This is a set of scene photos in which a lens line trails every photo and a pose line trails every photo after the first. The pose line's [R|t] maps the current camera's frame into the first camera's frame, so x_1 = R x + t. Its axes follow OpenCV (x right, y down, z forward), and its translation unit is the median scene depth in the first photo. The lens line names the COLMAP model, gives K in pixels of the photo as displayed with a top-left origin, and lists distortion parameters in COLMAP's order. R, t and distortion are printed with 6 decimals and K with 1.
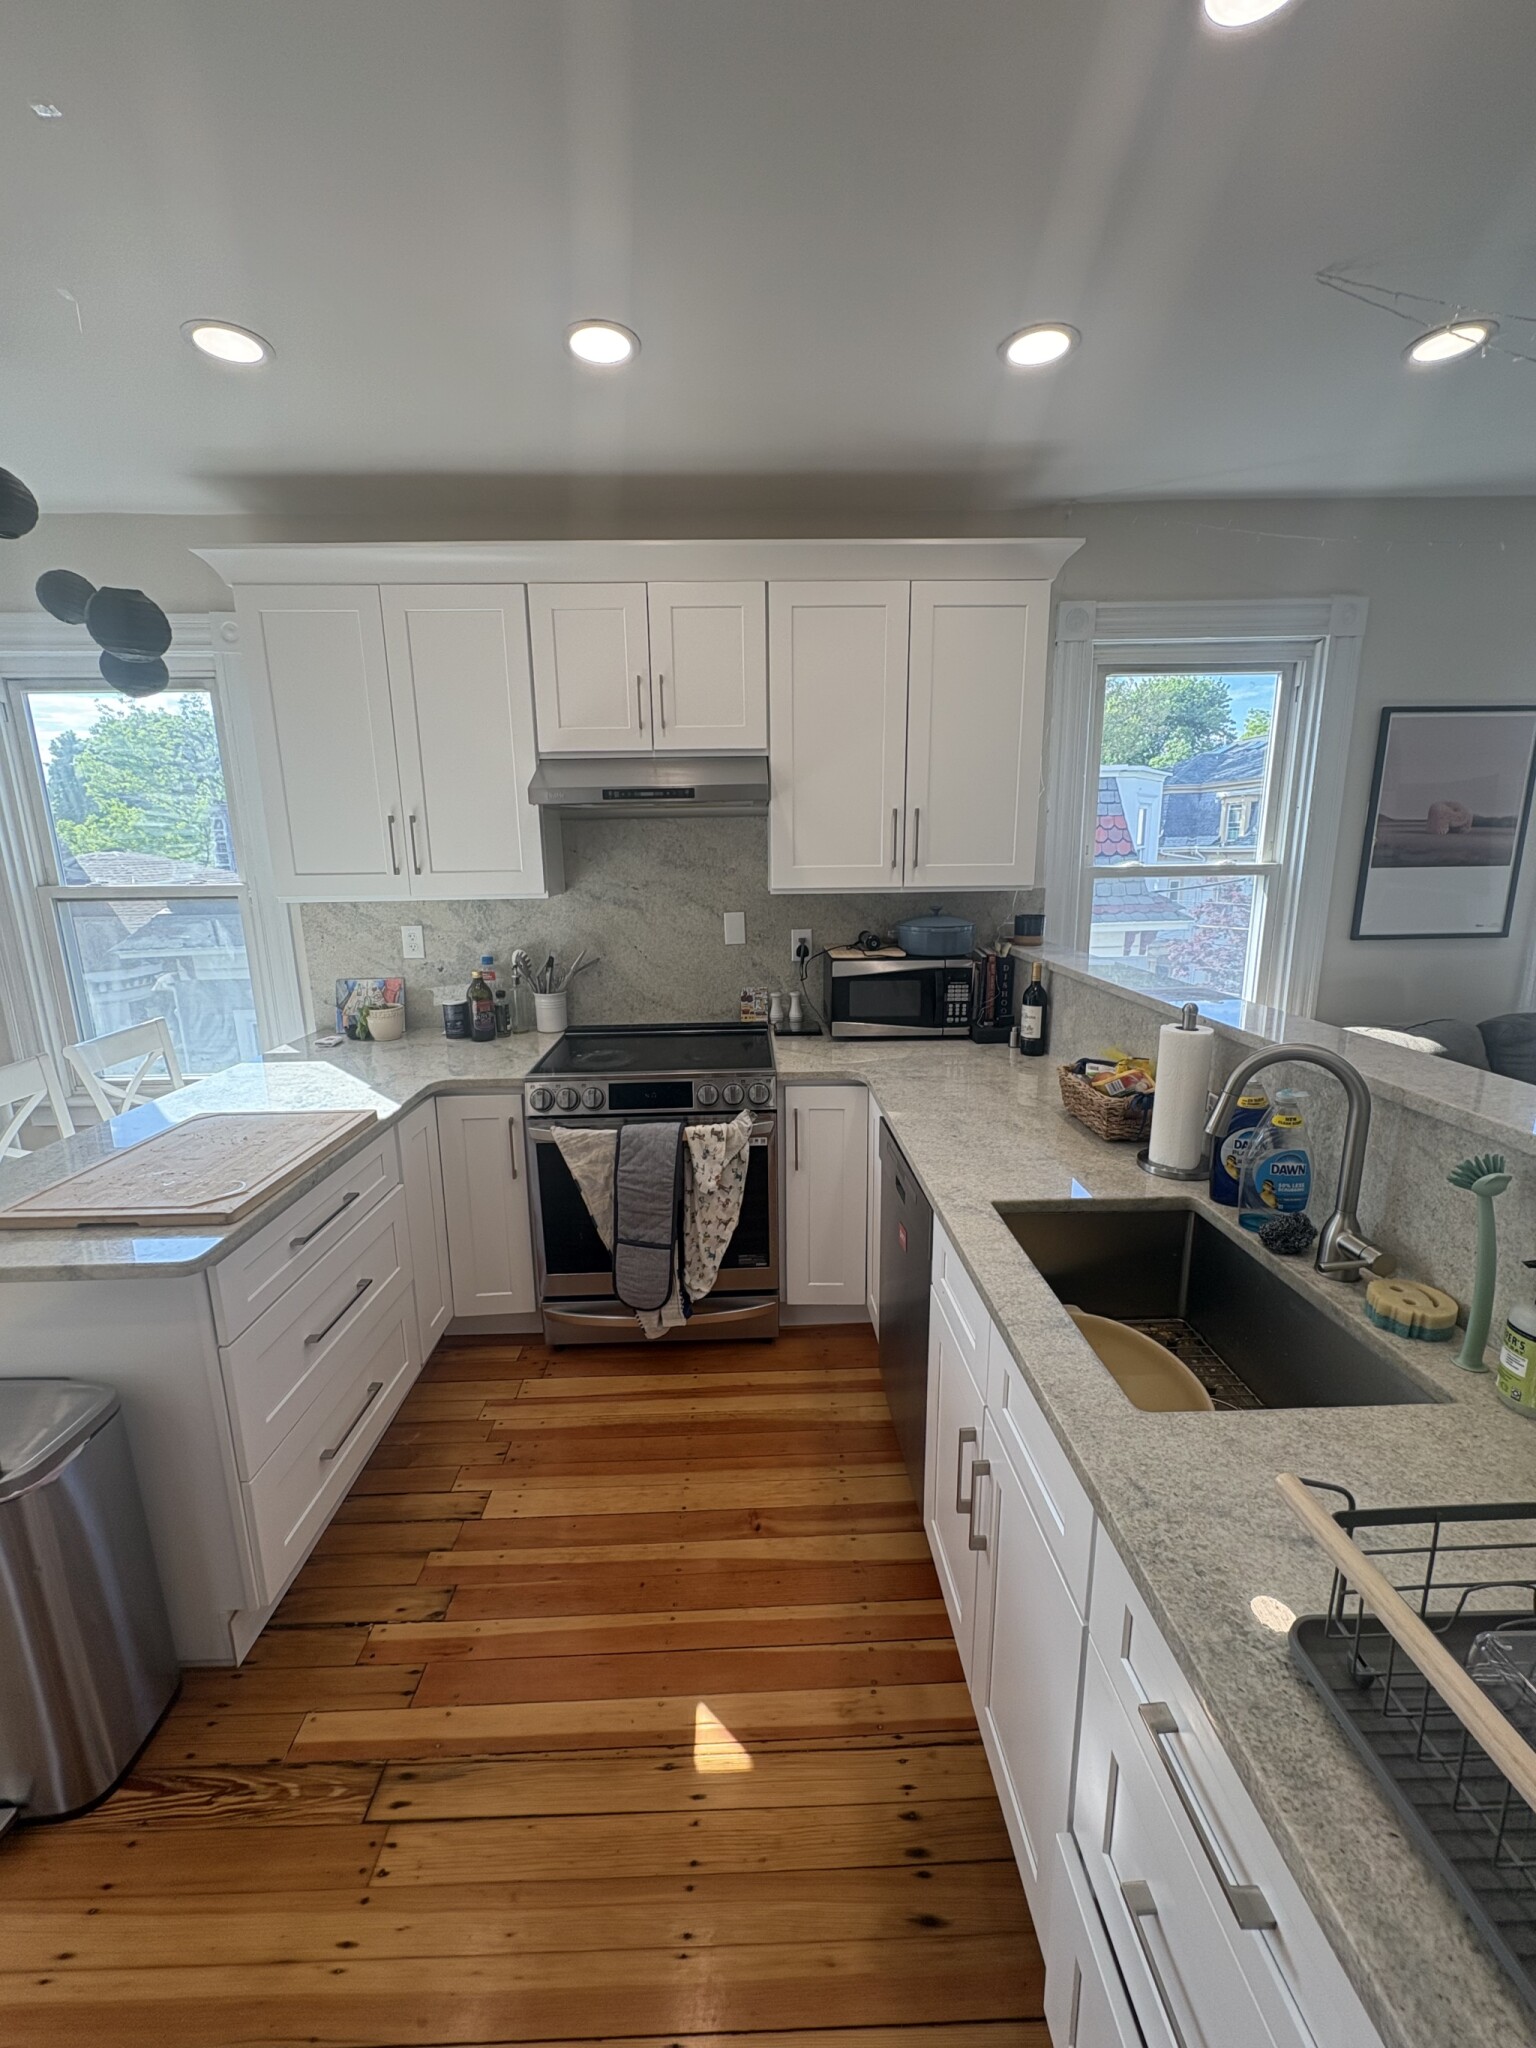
lens RADIAL K [[812.5, 0, 769.3], [0, 812.5, 1021.1], [0, 0, 1]] dist [-0.000569, 0.000273]
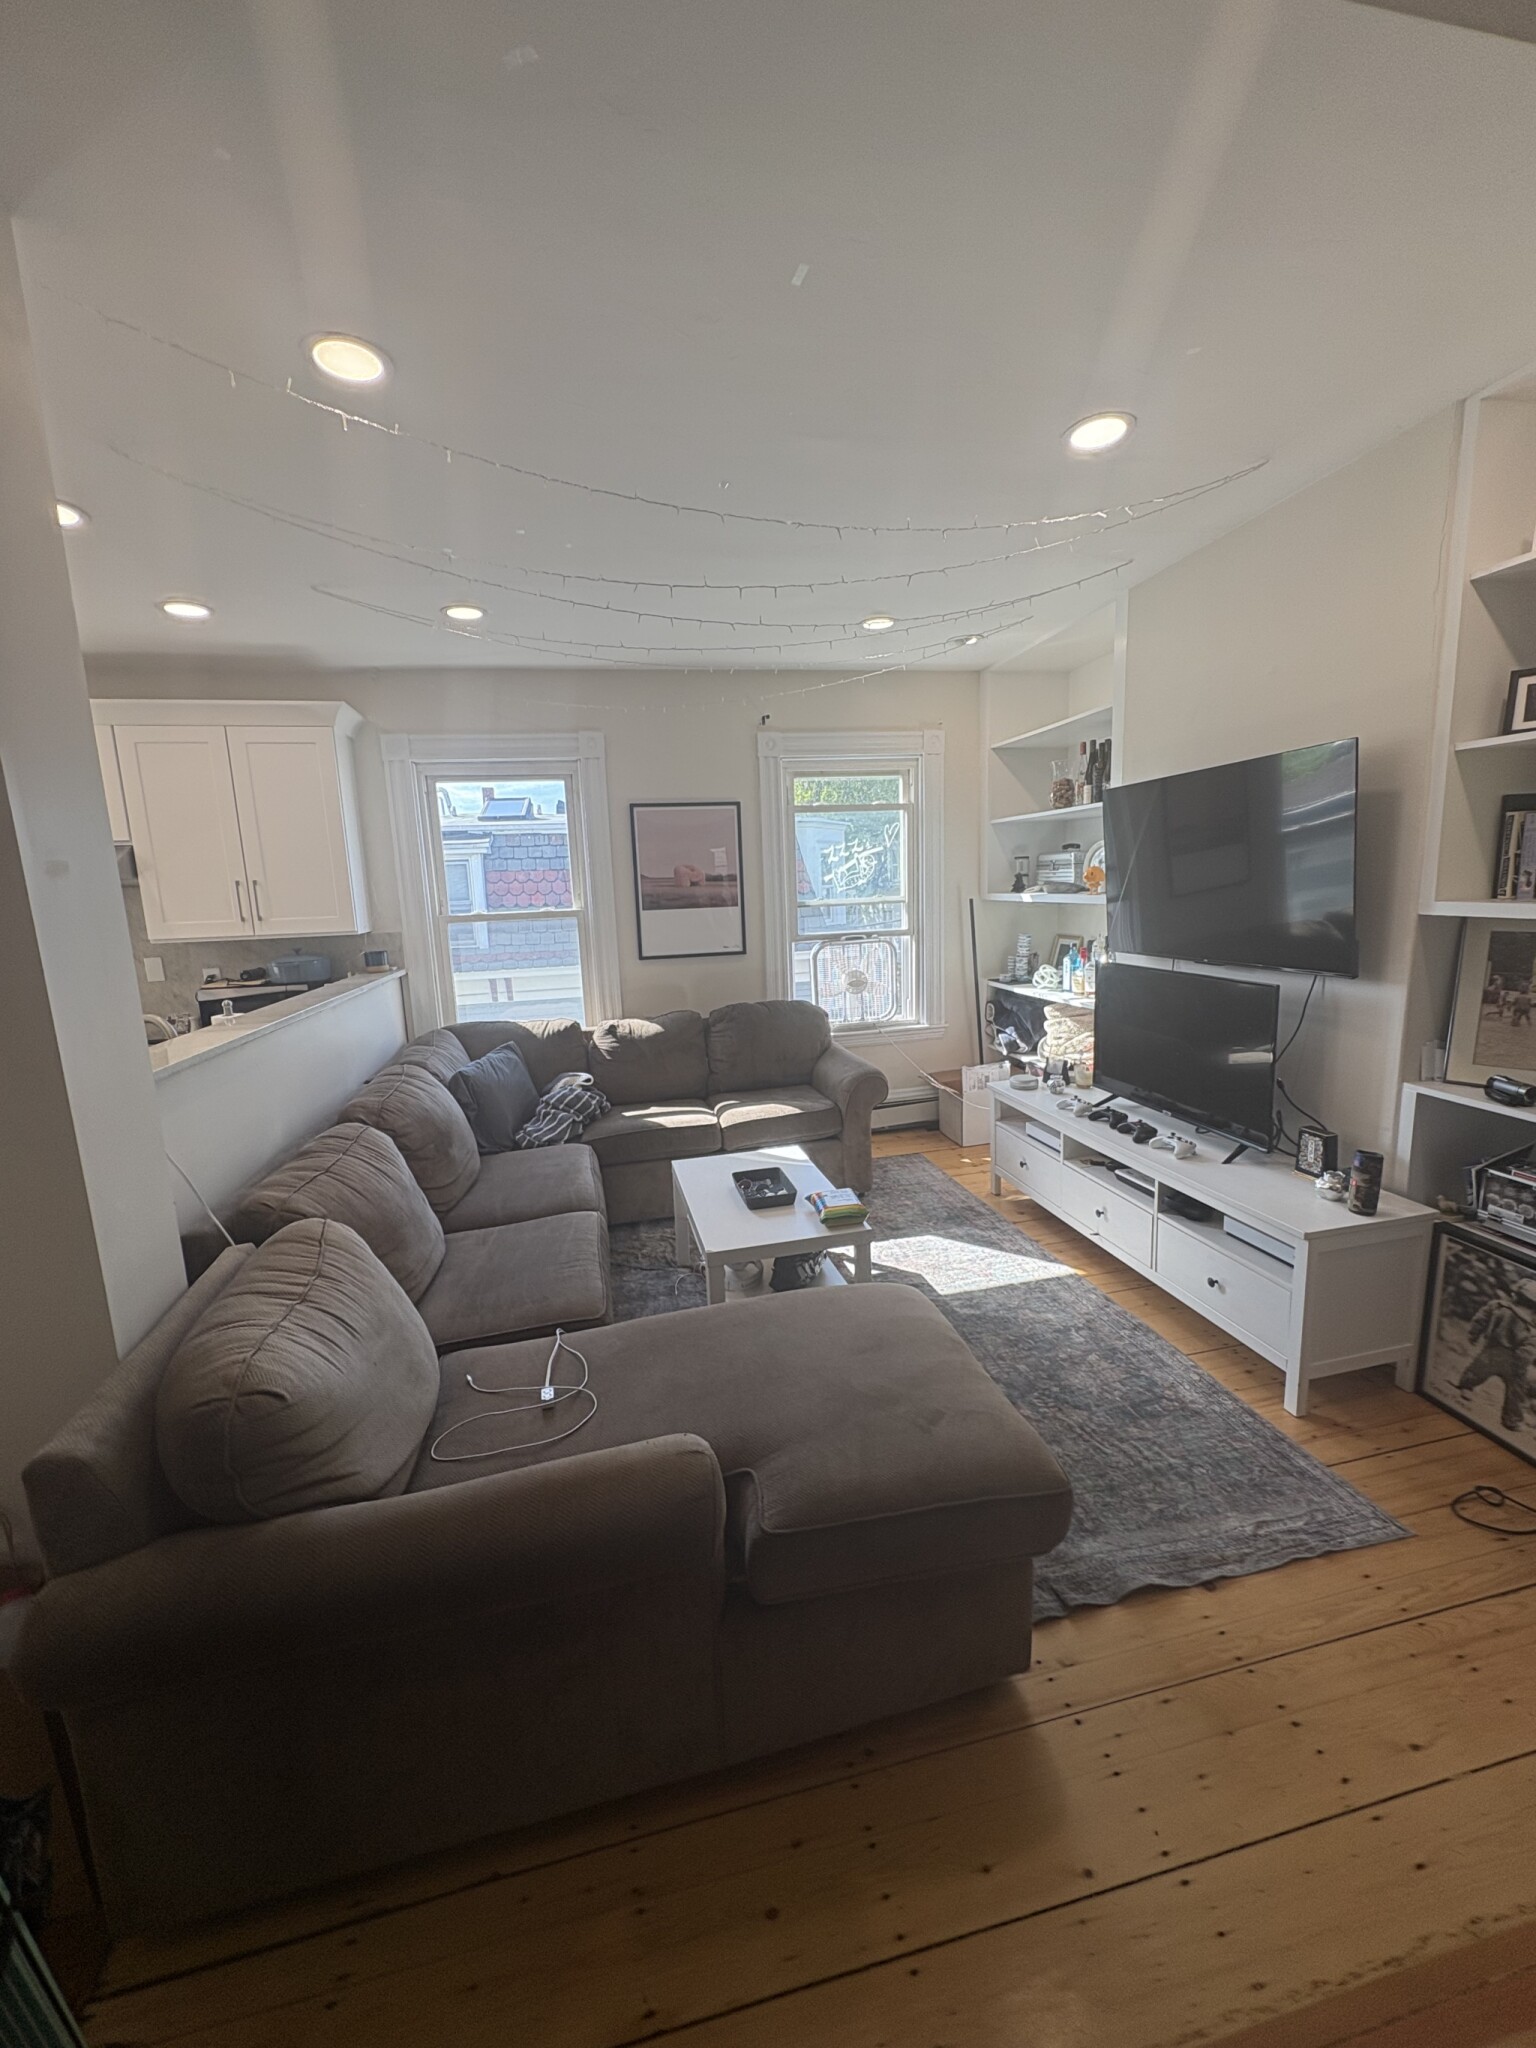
lens RADIAL K [[812.5, 0, 766.3], [0, 812.5, 1019.5], [0, 0, 1]] dist [-0.000569, 0.000273]
pose [[0.983811, -0.051379, 0.171687, 0.876817], [0.059651, 0.997277, -0.043371, 0.104407], [-0.168991, 0.052910, 0.984196, -0.583497]]
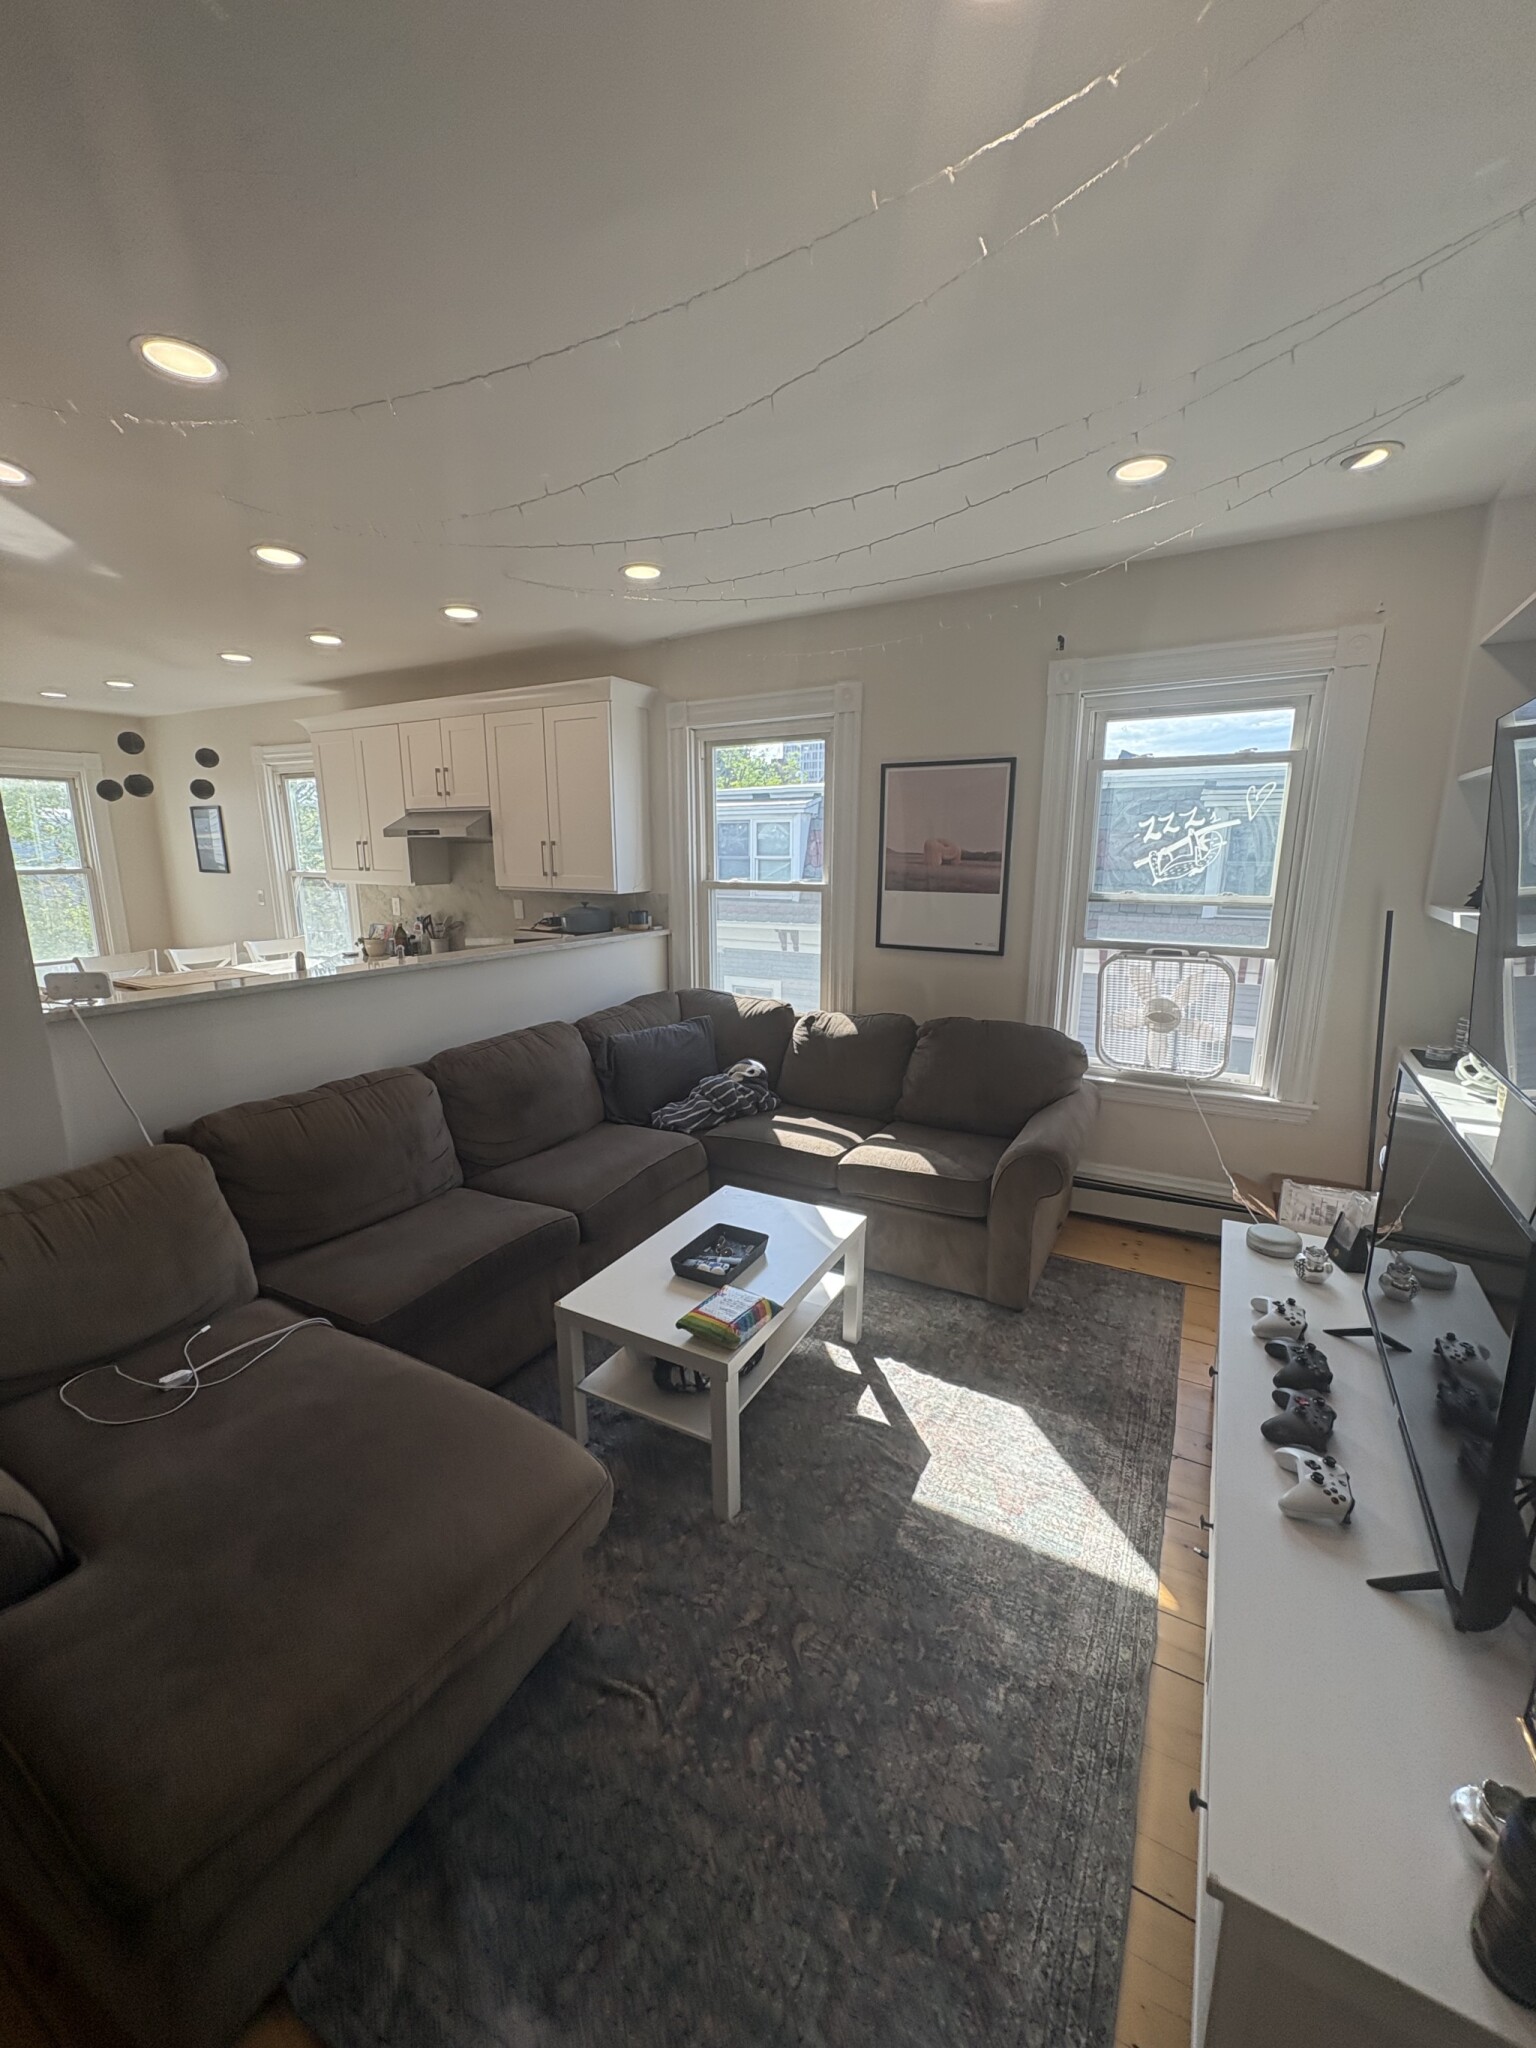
lens RADIAL K [[812.5, 0, 768.3], [0, 812.5, 1018.6], [0, 0, 1]] dist [-0.000569, 0.000273]
pose [[0.851549, 0.126118, -0.508880, 1.566586], [-0.124865, 0.991492, 0.036780, -0.020580], [0.509189, 0.032222, 0.860052, -0.203241]]
